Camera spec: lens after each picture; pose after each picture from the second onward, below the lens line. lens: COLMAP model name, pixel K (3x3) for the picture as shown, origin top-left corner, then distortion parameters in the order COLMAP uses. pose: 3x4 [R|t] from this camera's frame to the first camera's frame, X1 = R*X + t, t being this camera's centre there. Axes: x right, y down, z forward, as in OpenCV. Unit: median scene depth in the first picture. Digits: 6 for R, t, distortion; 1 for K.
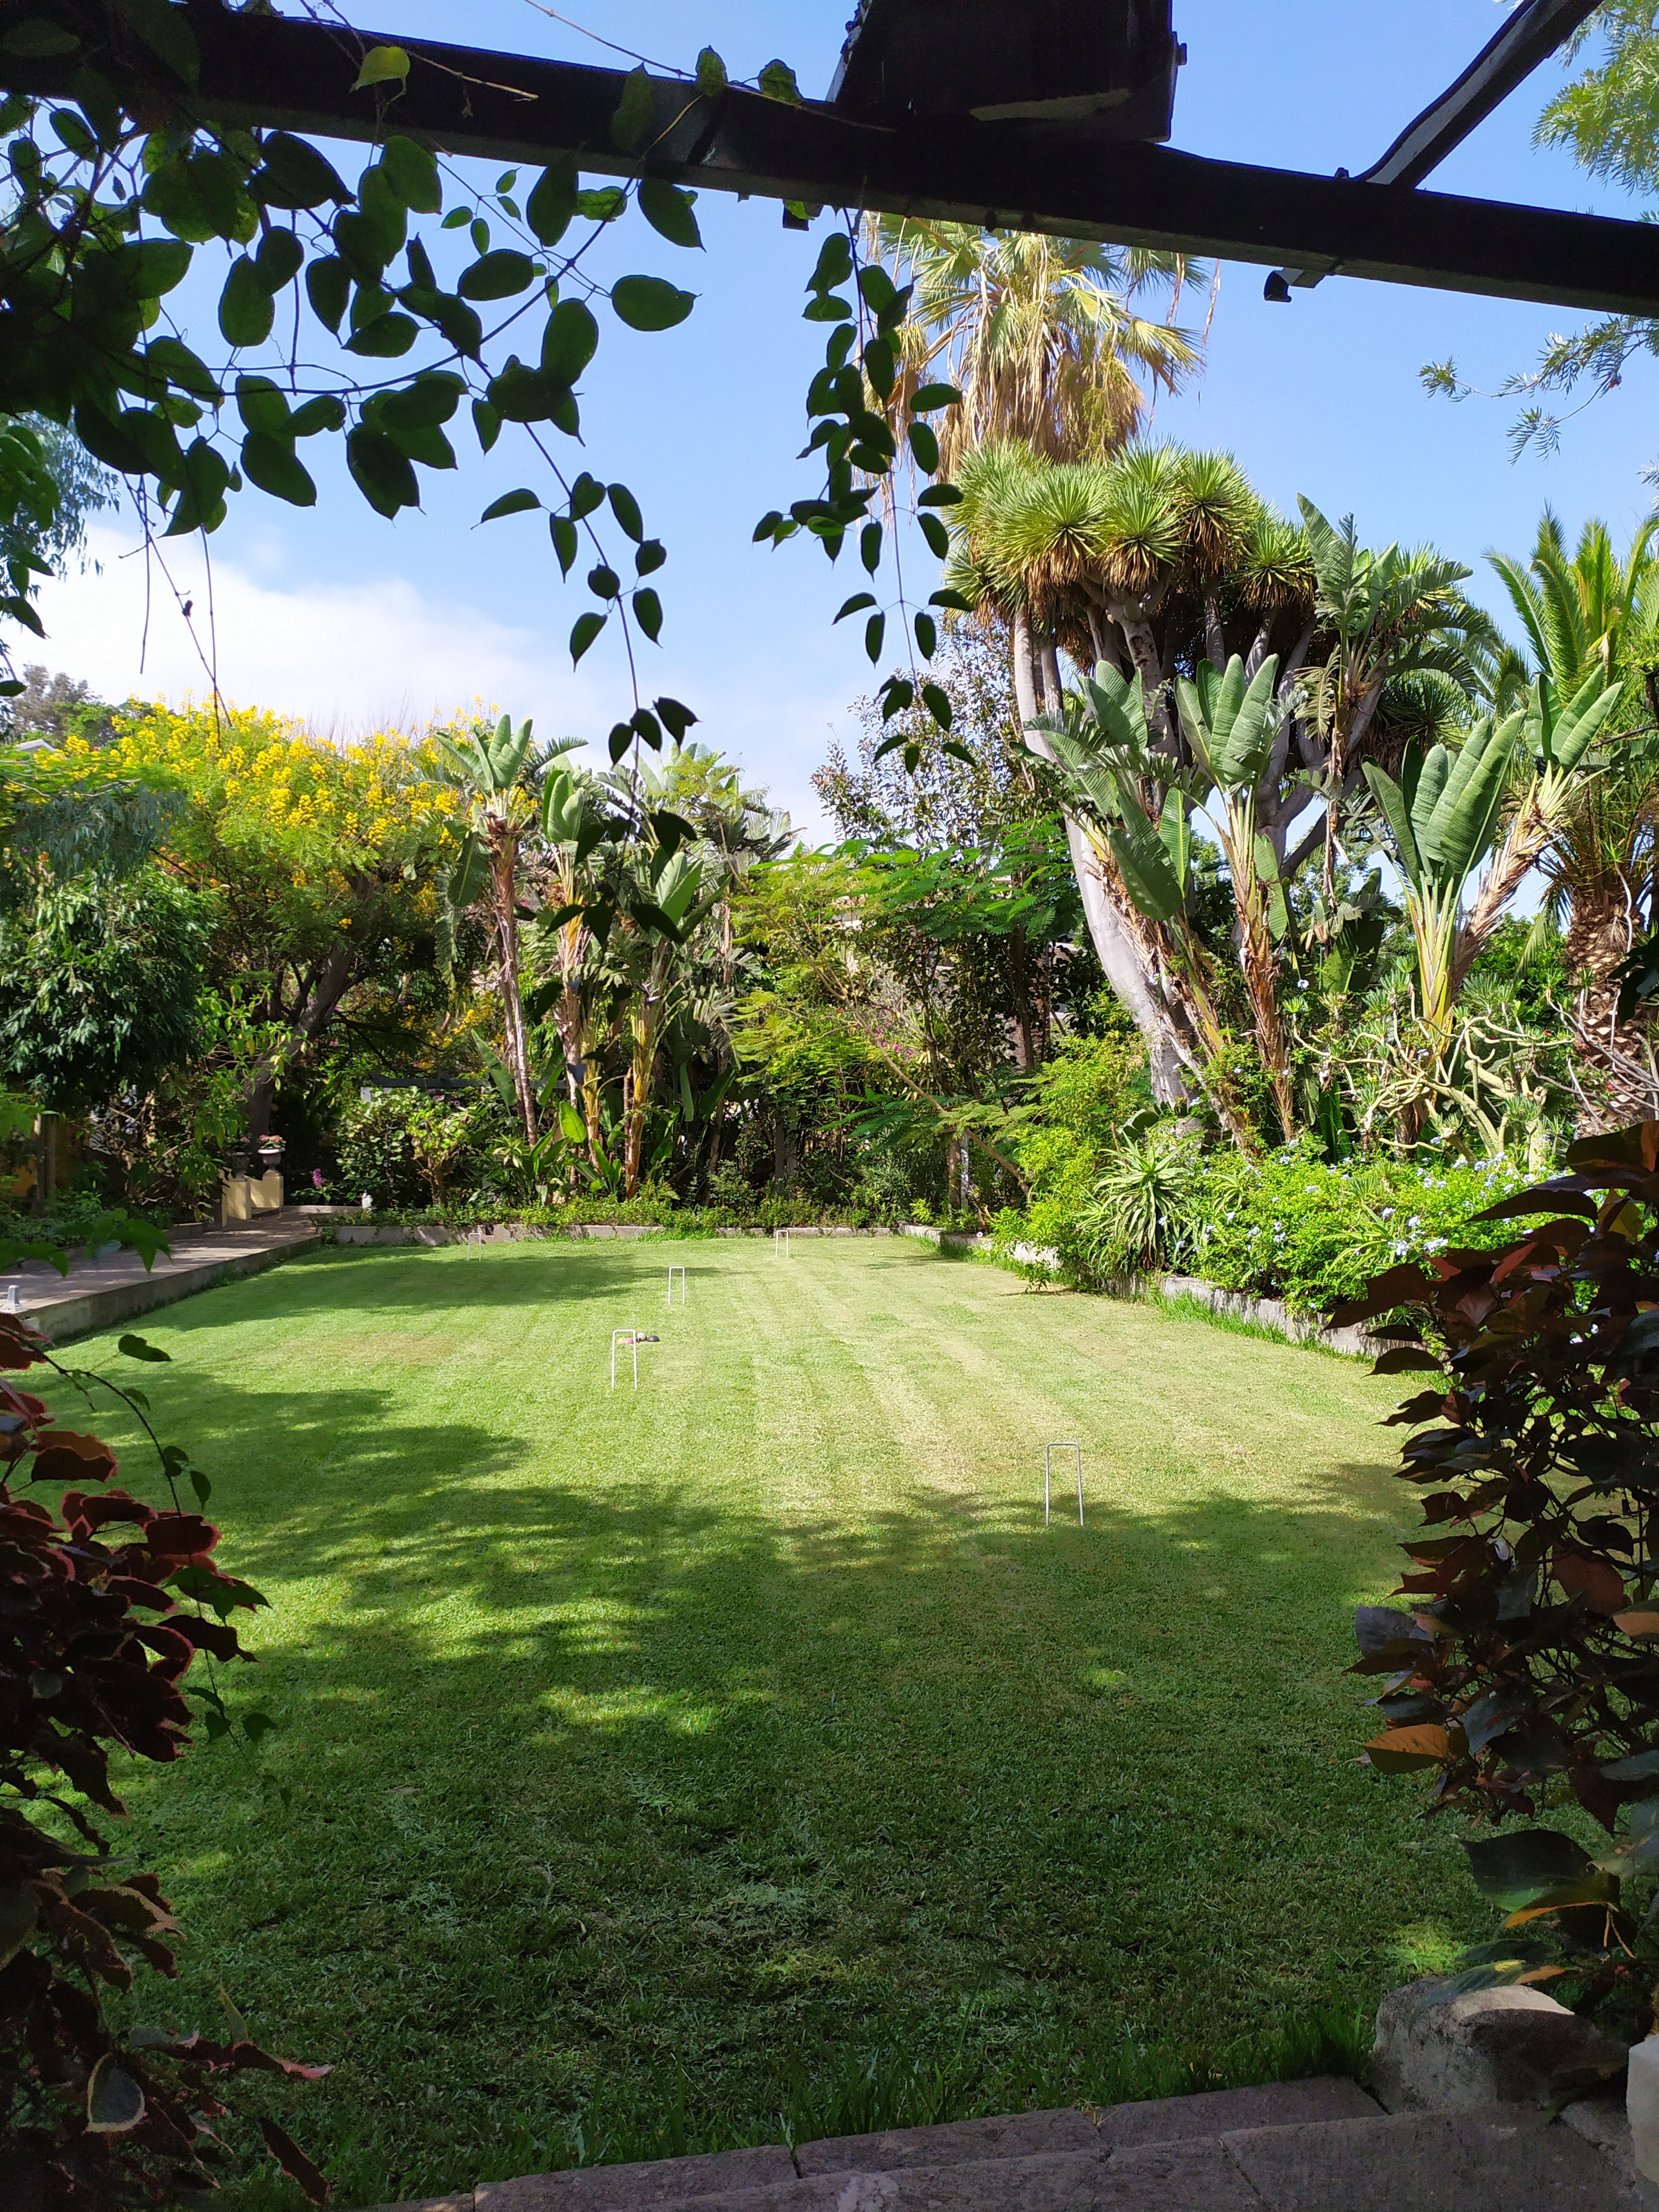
lens RADIAL K [[1572.9, 0, 843.6], [0, 1572.9, 1093.5], [0, 0, 1]] dist [0.055955, -0.039719]
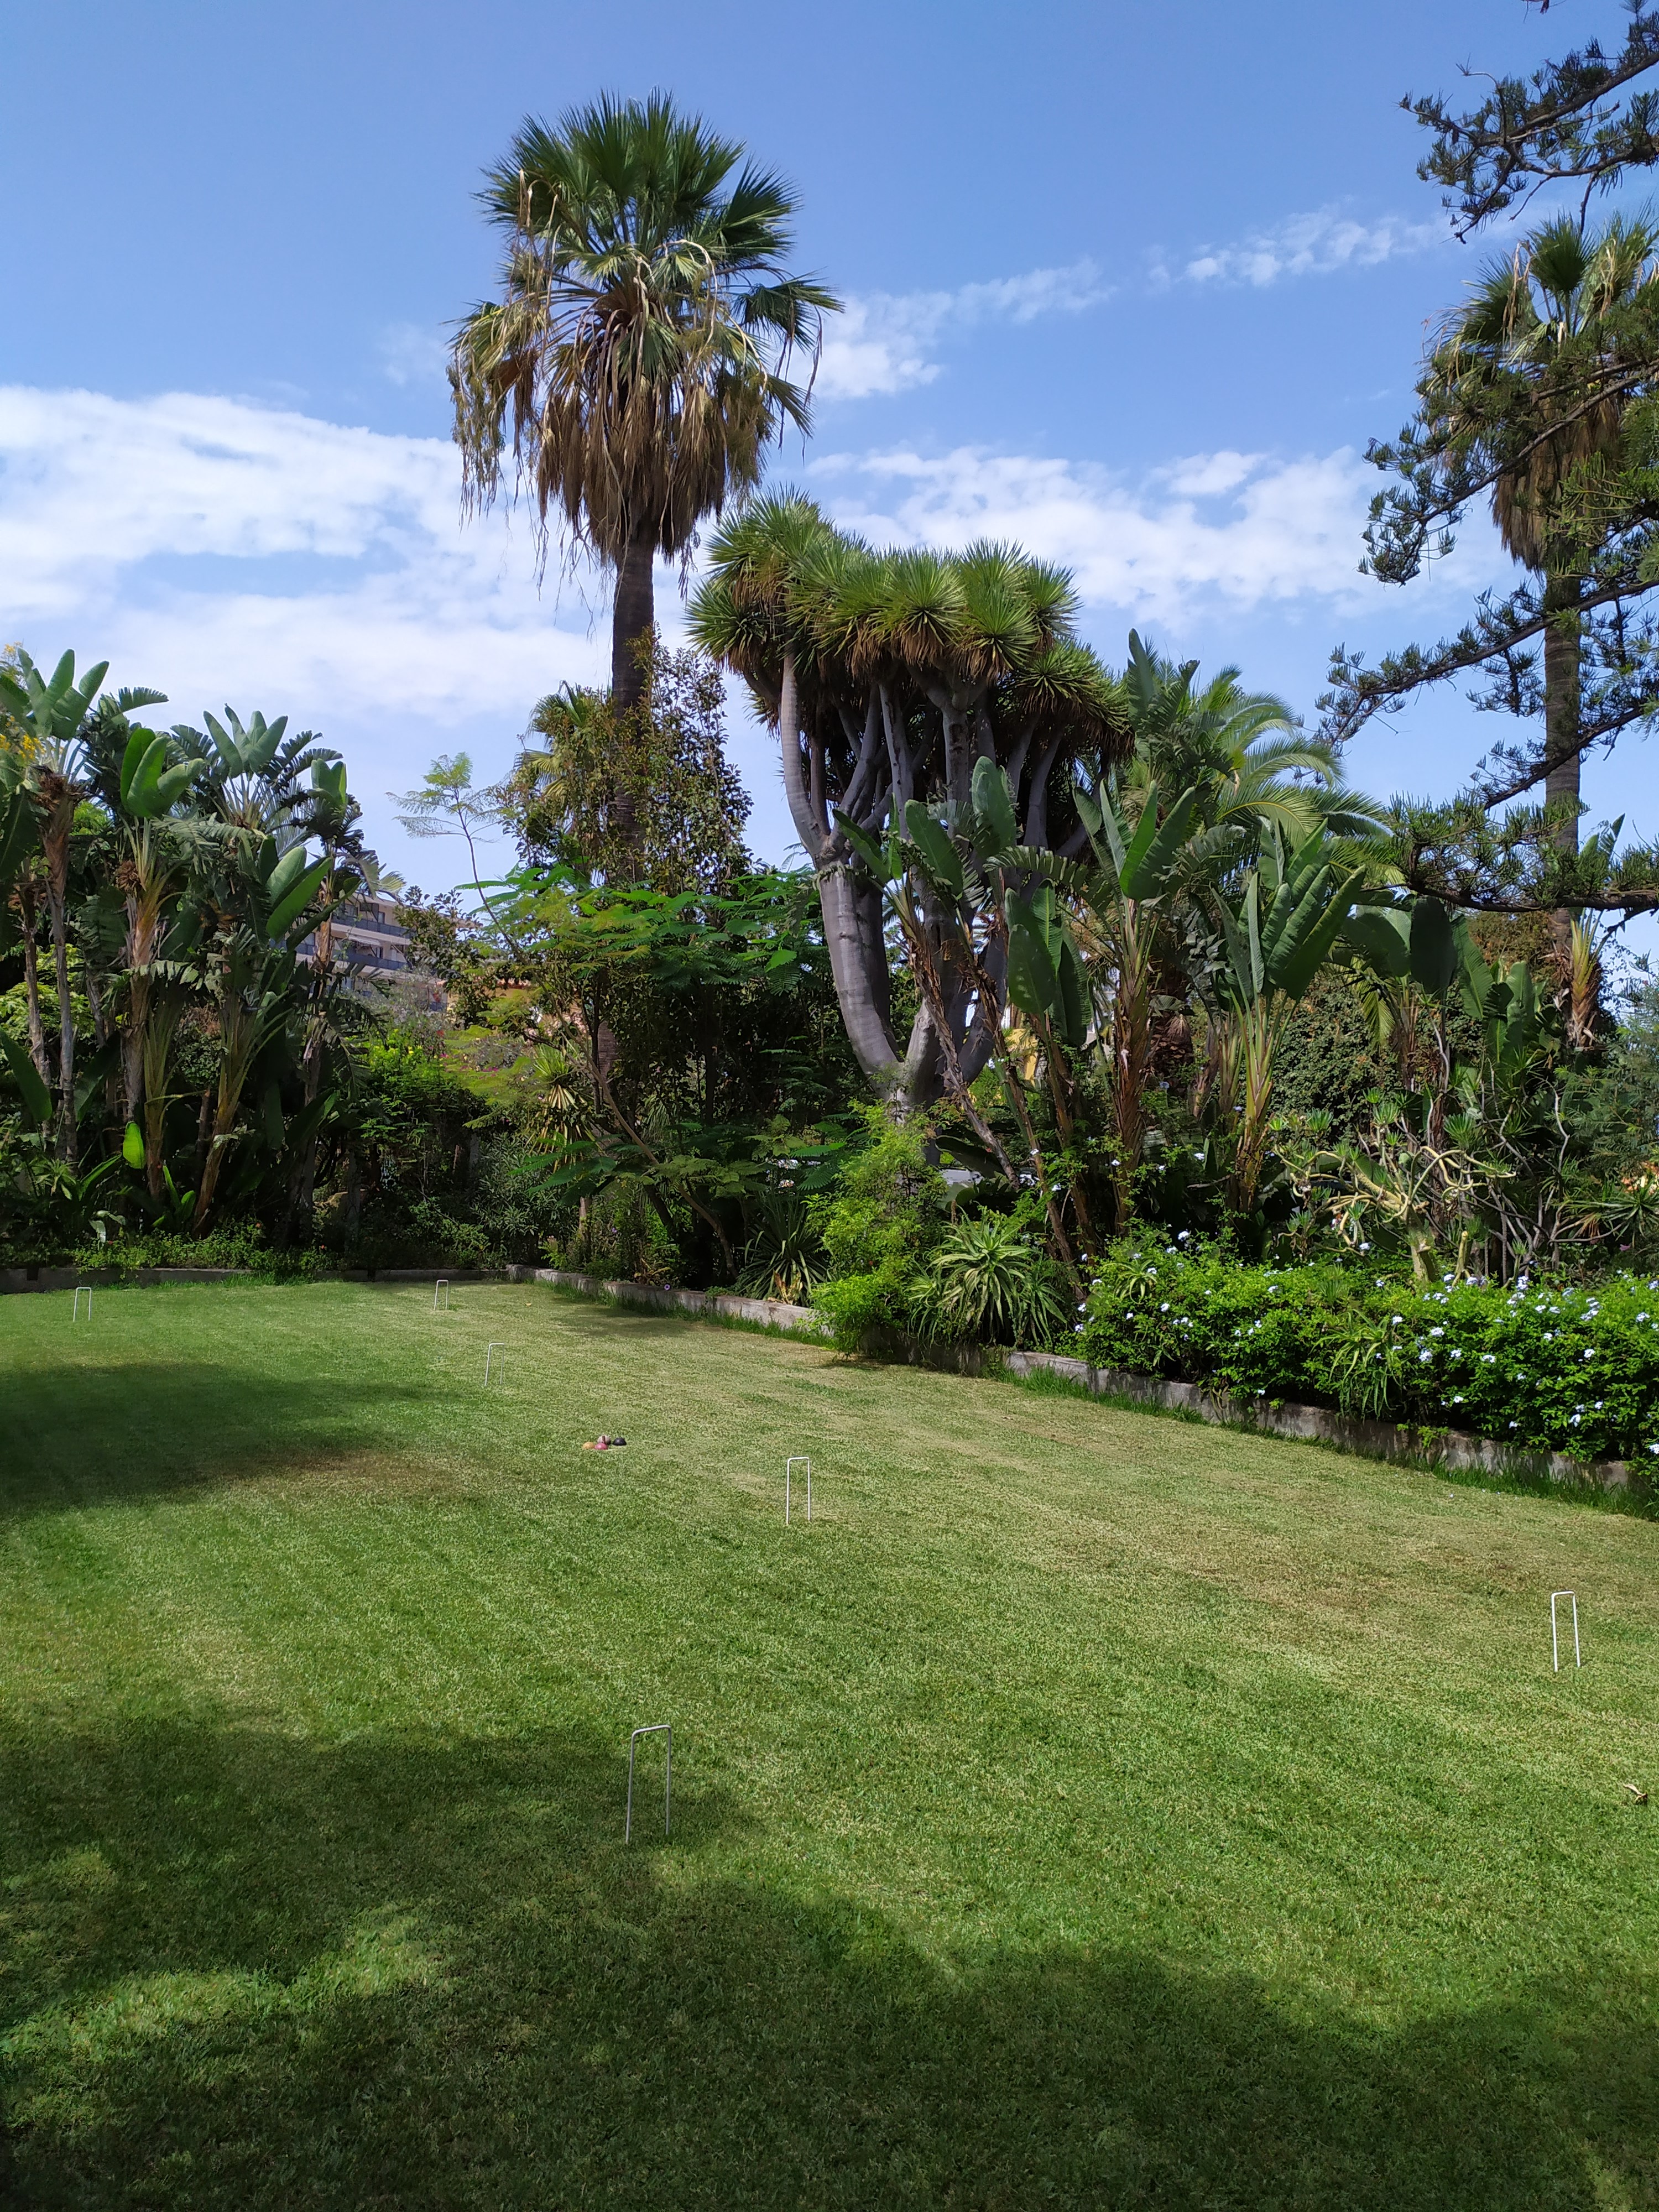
lens RADIAL K [[1572.9, 0, 843.6], [0, 1572.9, 1093.5], [0, 0, 1]] dist [0.055955, -0.039719]
pose [[0.892968, 0.047964, 0.447557, -0.277178], [-0.051833, 0.998649, -0.003607, -0.033906], [-0.447125, -0.019977, 0.894248, 0.087132]]
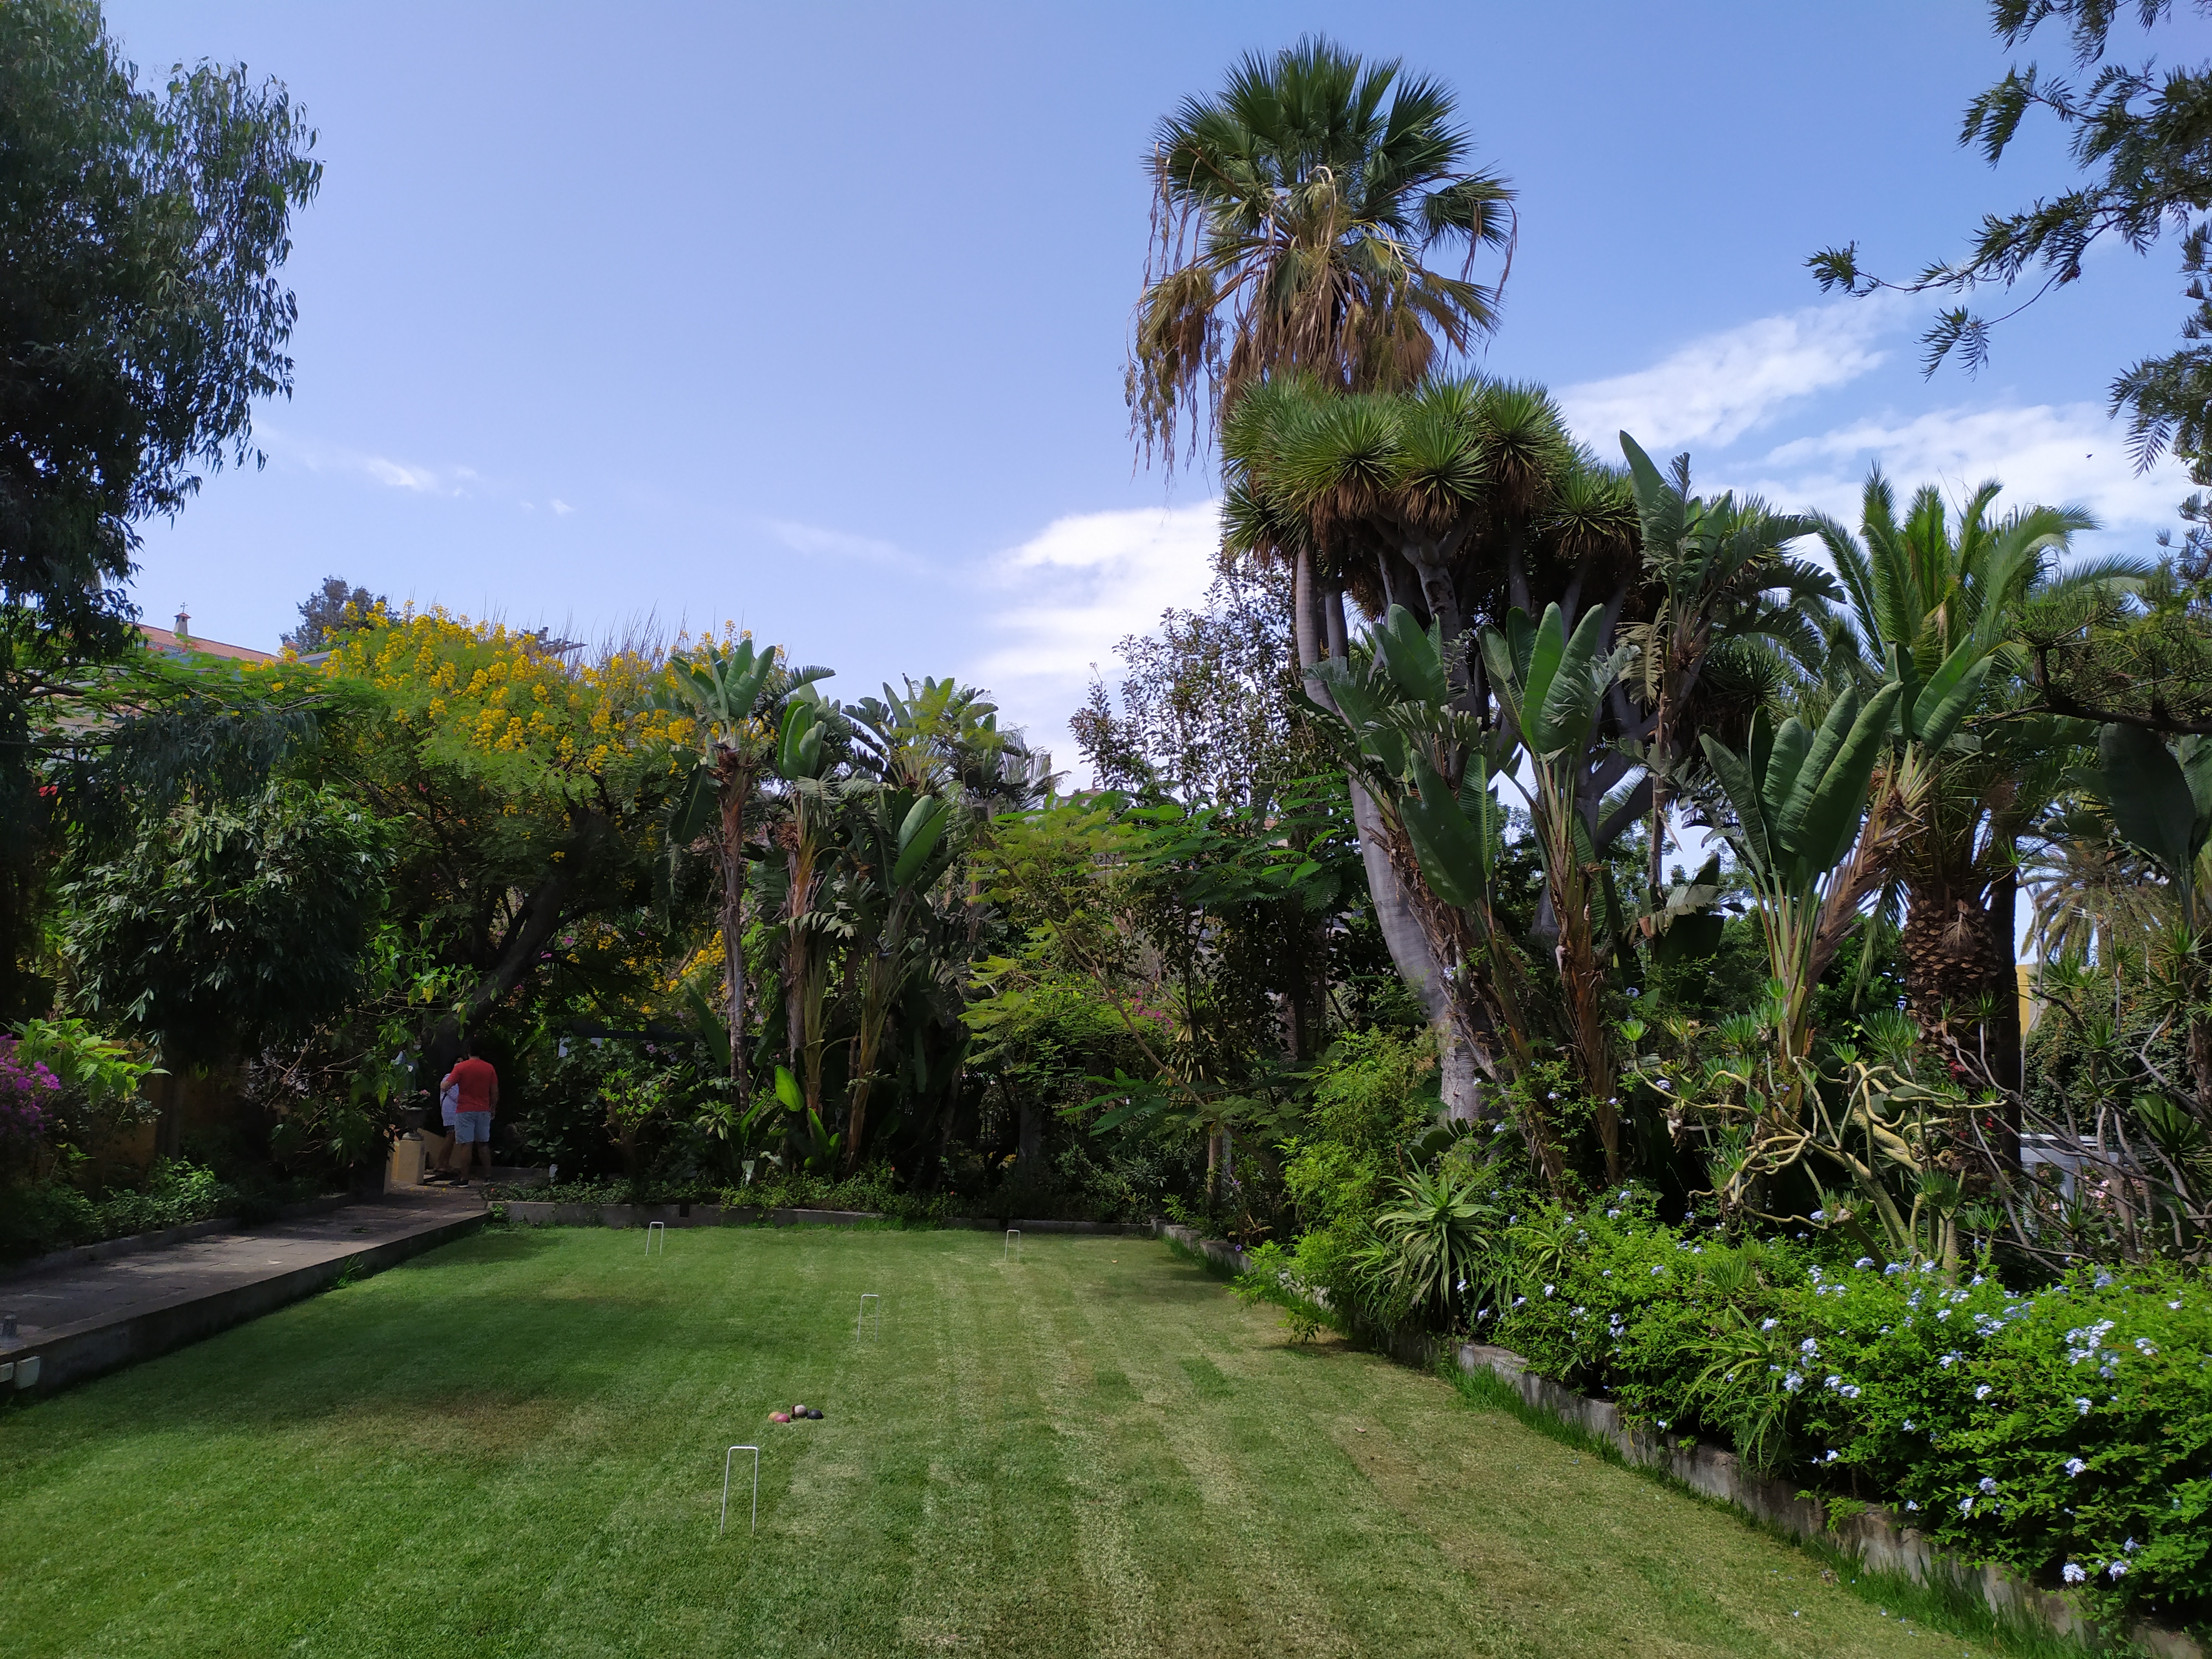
lens RADIAL K [[1572.9, 0, 1140.0], [0, 1572.9, 829.2], [0, 0, 1]] dist [0.055955, -0.039719]
pose [[0.999153, 0.040030, 0.009552, 0.015029], [-0.038490, 0.991106, -0.127390, -0.027083], [-0.014566, 0.126915, 0.991807, 0.118942]]
